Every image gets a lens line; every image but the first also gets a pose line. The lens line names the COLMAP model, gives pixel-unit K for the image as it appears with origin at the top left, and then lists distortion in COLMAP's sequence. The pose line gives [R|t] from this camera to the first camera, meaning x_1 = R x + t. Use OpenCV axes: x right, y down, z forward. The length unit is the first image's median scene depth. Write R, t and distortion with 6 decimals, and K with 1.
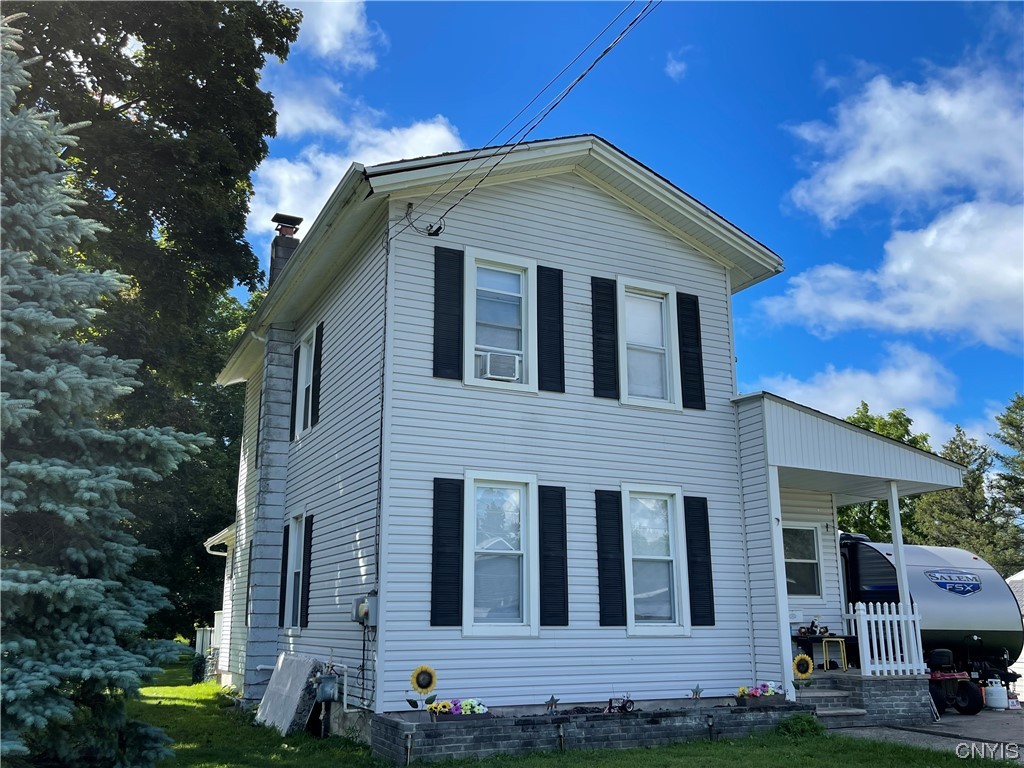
lens RADIAL K [[913.9, 0, 513.7], [0, 913.9, 392.3], [0, 0, 1]] dist [0.010060, -0.012524]
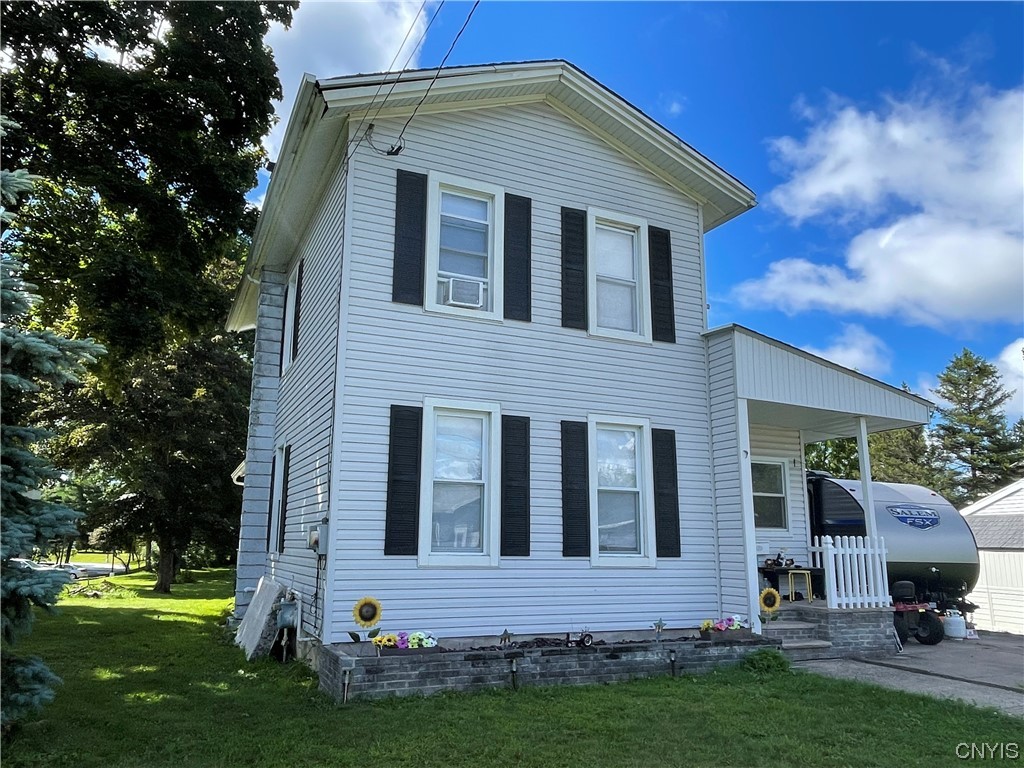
lens RADIAL K [[739.0, 0, 504.8], [0, 739.0, 390.6], [0, 0, 1]] dist [-0.005311, -0.008847]
pose [[0.999395, 0.006233, -0.034223, 0.053947], [-0.004865, 0.999191, 0.039924, 0.041757], [0.034444, -0.039733, 0.998616, 0.194823]]
